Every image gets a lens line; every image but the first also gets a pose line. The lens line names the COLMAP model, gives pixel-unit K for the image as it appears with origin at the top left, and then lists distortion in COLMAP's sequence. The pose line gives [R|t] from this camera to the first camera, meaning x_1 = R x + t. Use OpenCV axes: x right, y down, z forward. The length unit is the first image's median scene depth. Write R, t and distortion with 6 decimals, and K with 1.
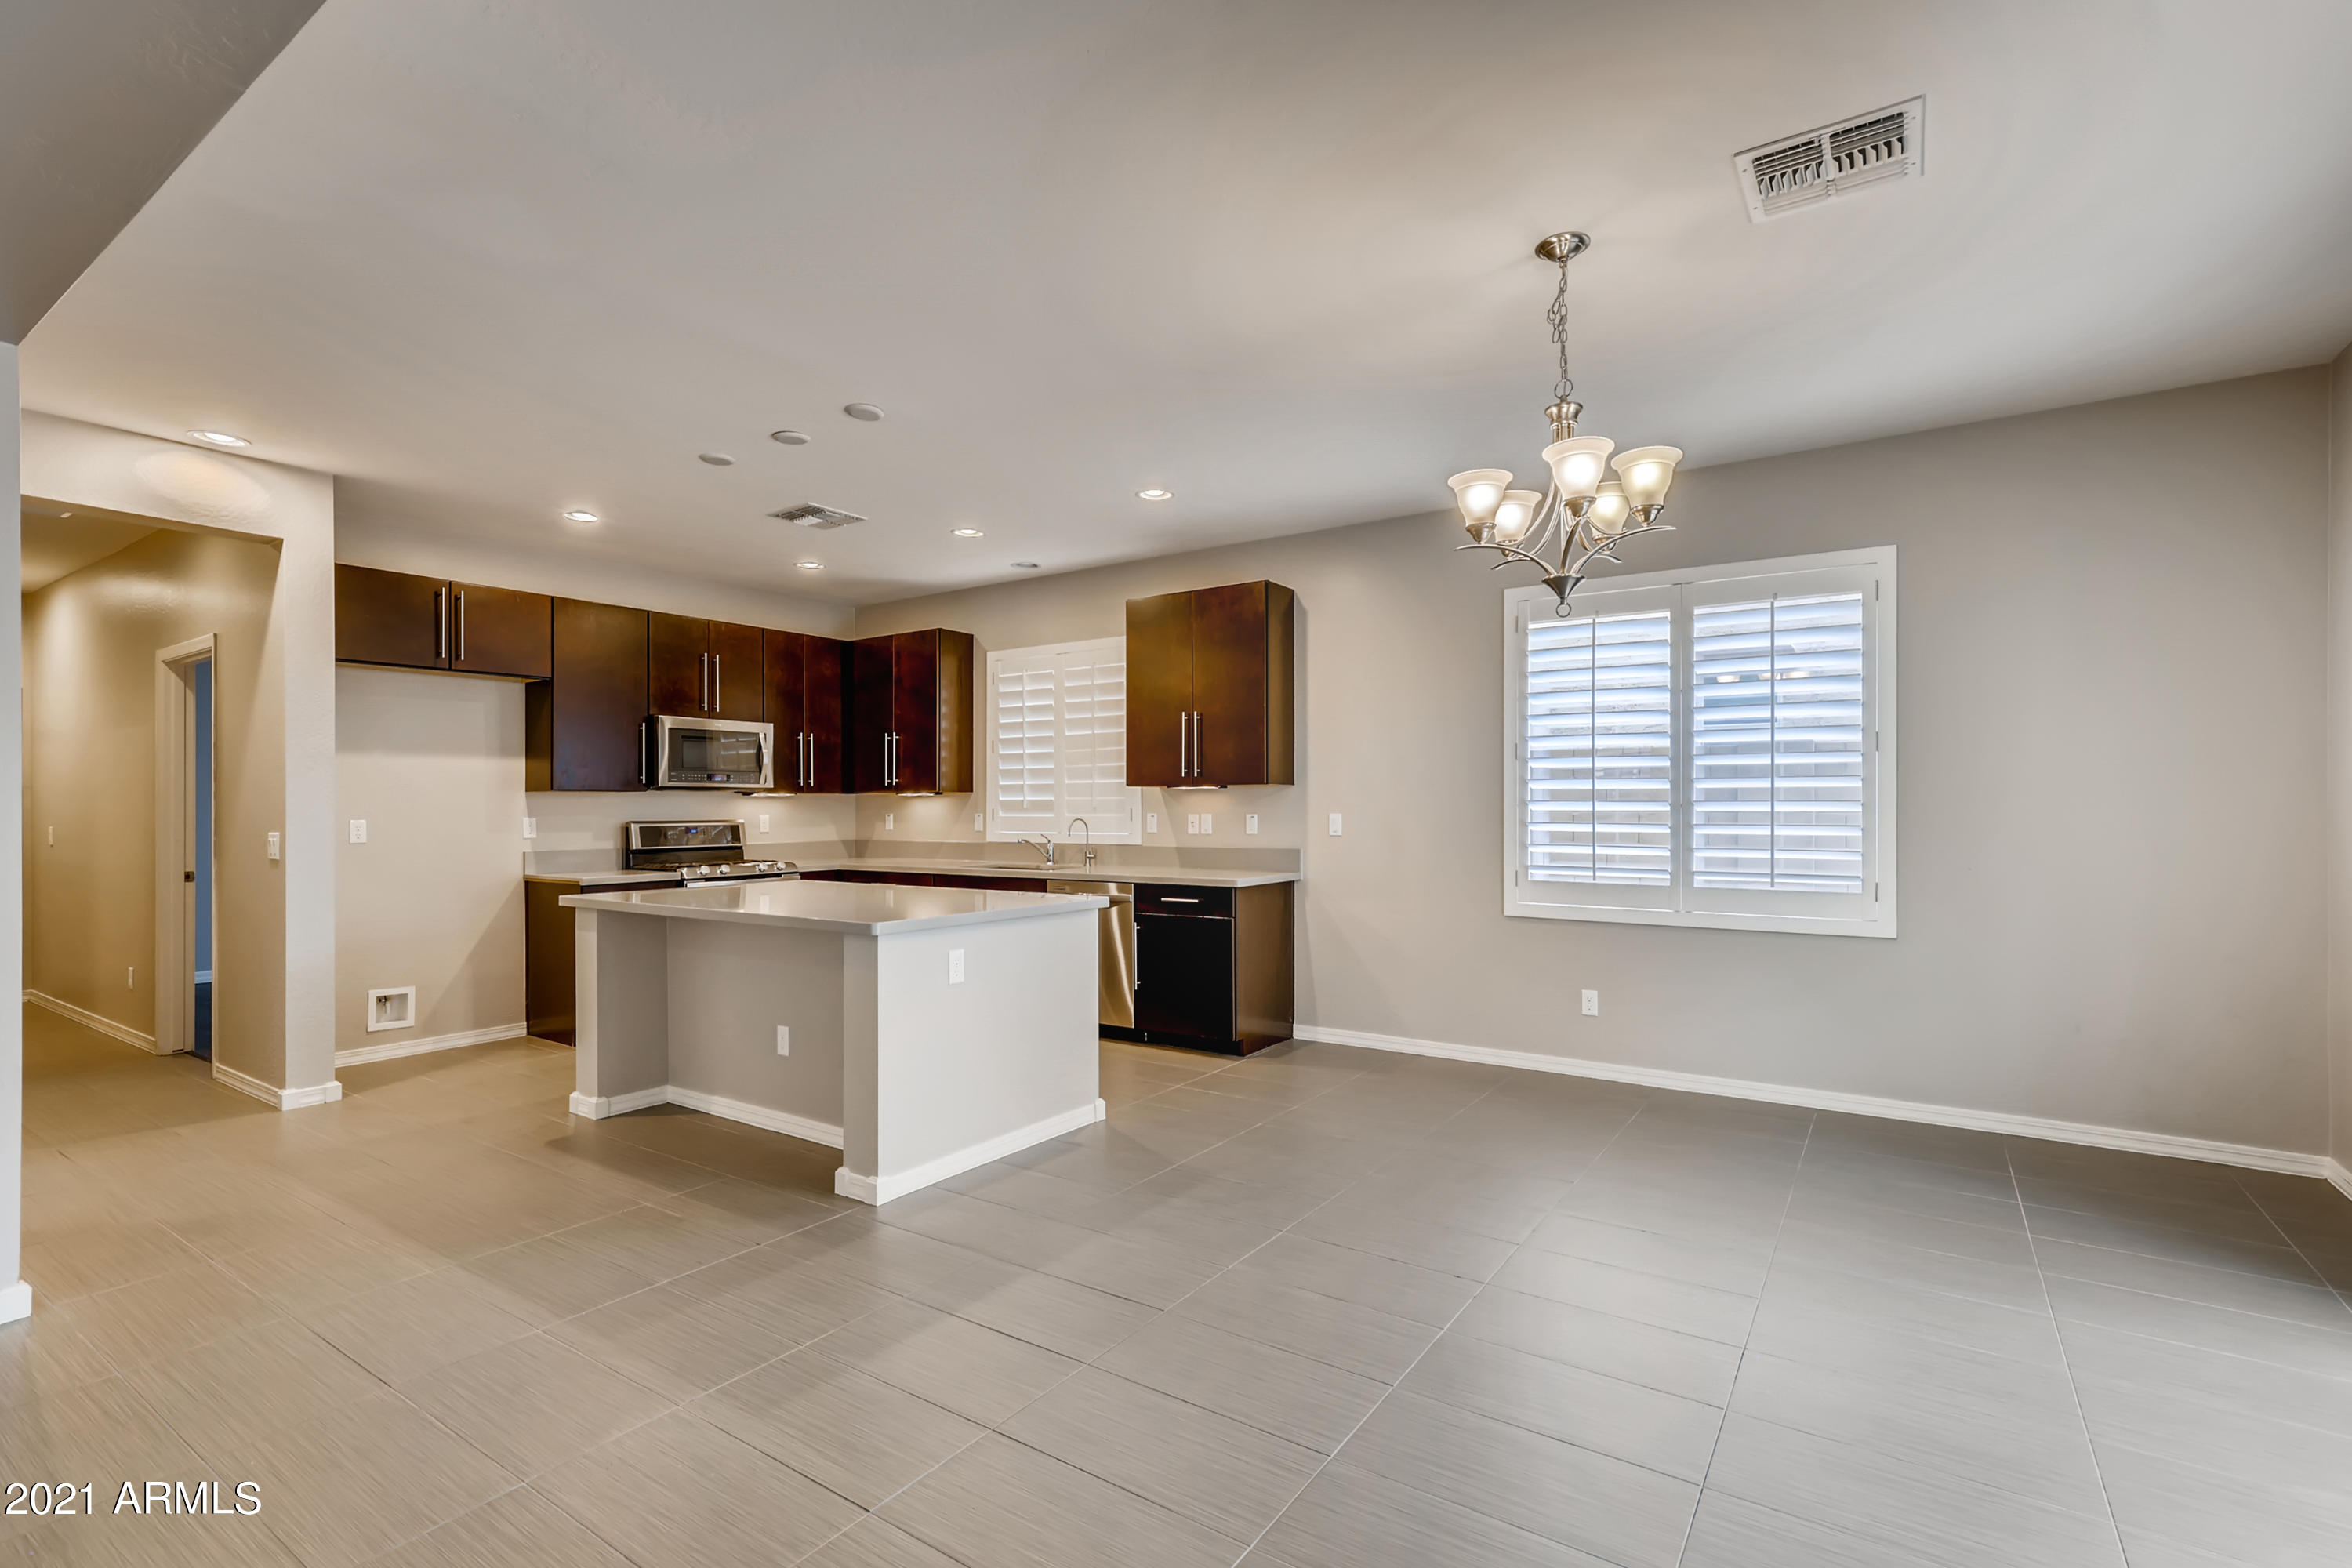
lens RADIAL K [[1073.3, 0, 1168.5], [0, 1073.3, 806.7], [0, 0, 1]] dist [0.000751, 0.003434]
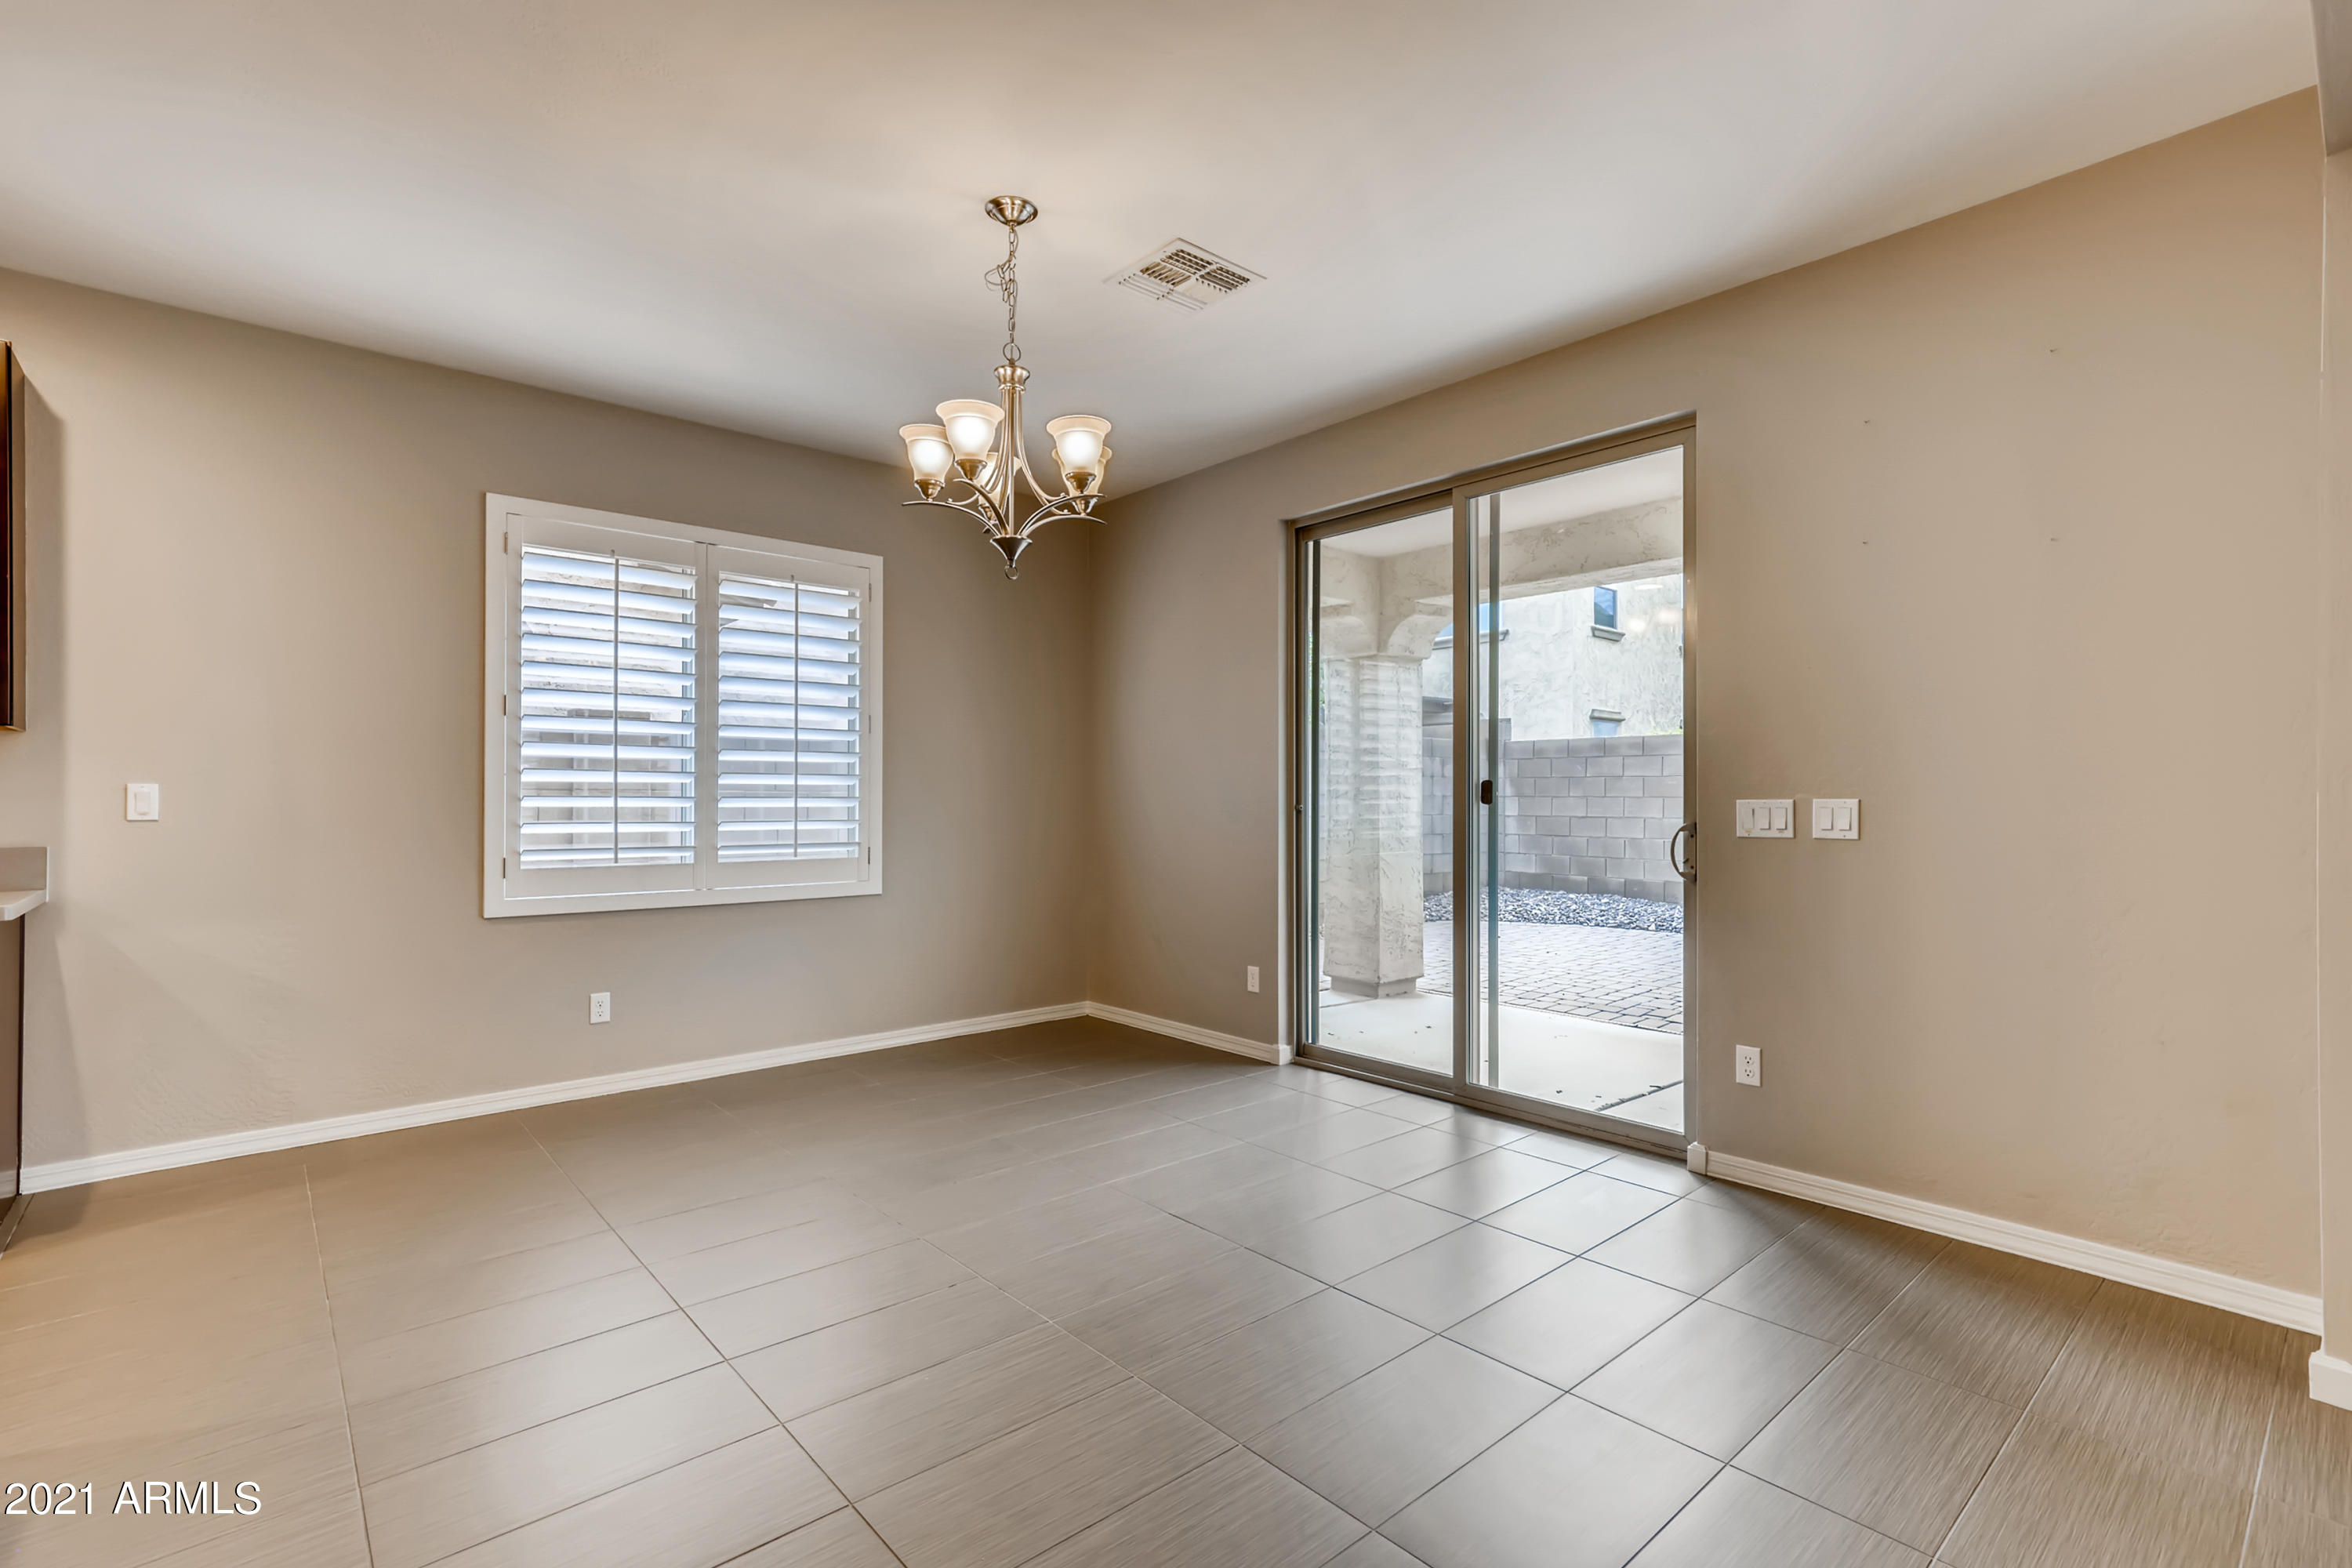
lens RADIAL K [[1073.3, 0, 1181.8], [0, 1073.3, 794.5], [0, 0, 1]] dist [0.000751, 0.003434]
pose [[0.241481, 0.006080, 0.970387, -0.281988], [-0.001054, 0.999981, -0.006003, 0.015690], [-0.970405, 0.000427, 0.241483, 0.300606]]
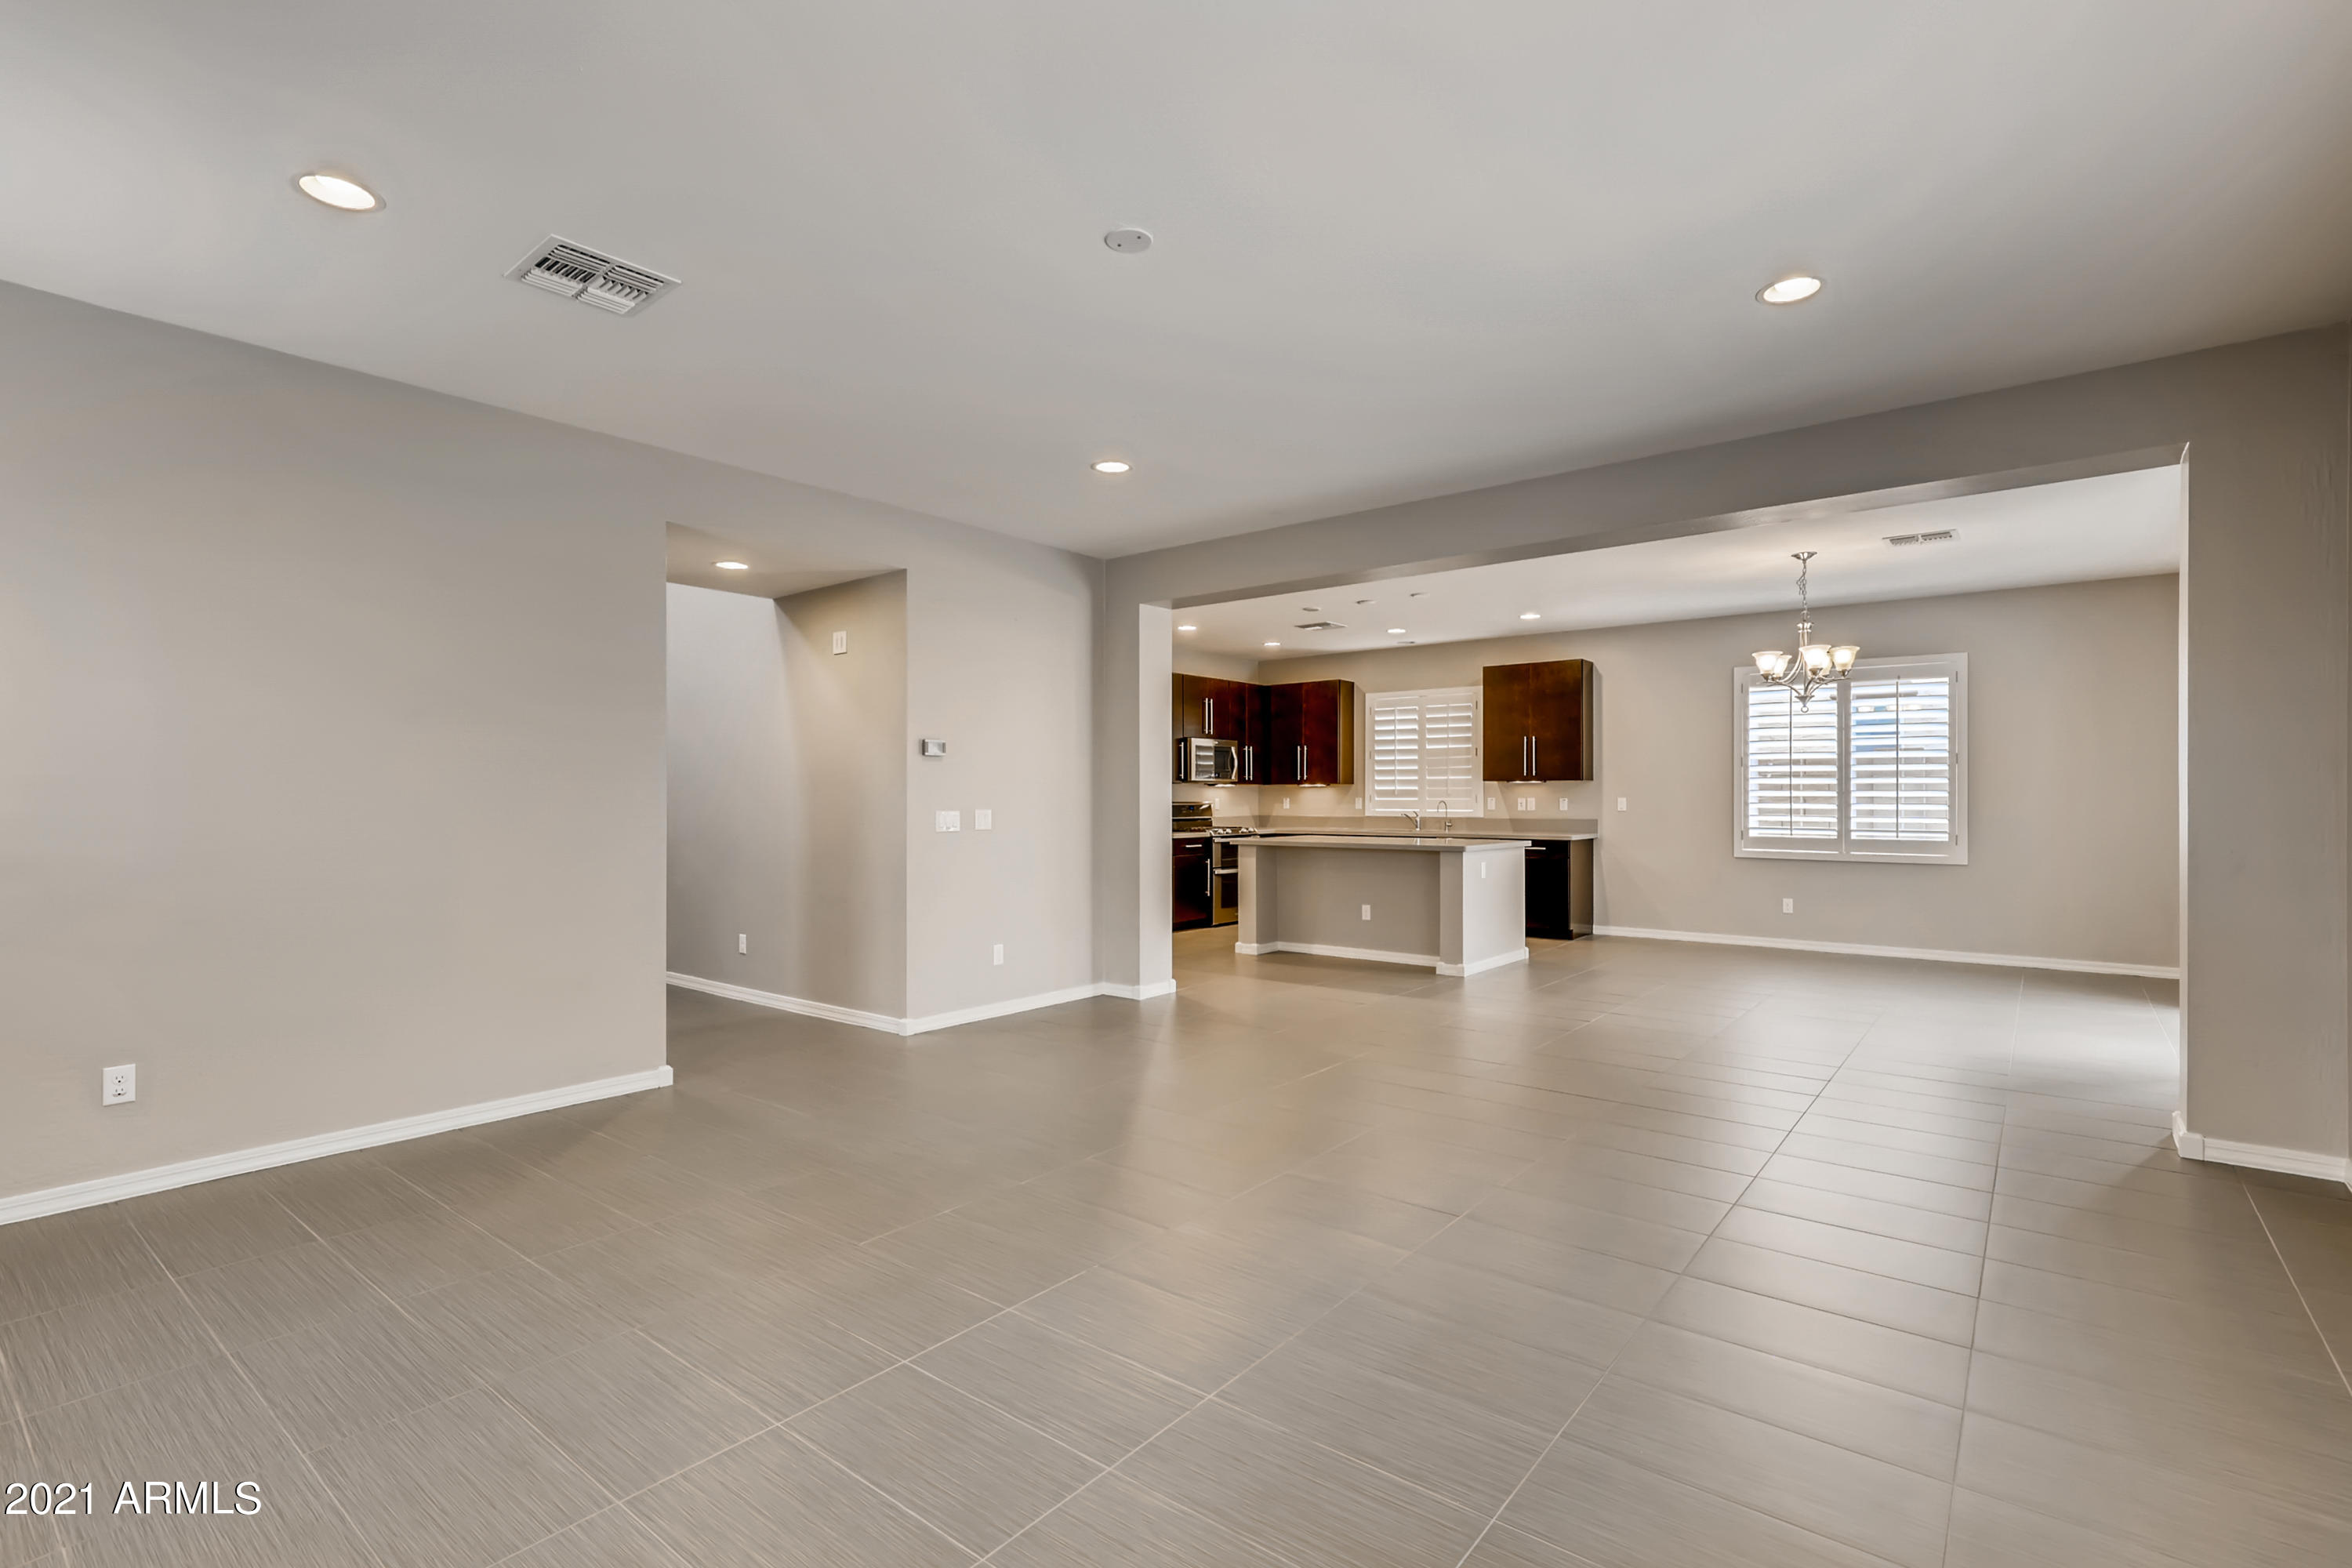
lens RADIAL K [[1073.3, 0, 1169.3], [0, 1073.3, 791.5], [0, 0, 1]] dist [0.000751, 0.003434]
pose [[0.996655, 0.000714, -0.081722, -0.409068], [-0.000917, 0.999997, -0.002447, 0.001446], [0.081720, 0.002514, 0.996652, -0.722387]]
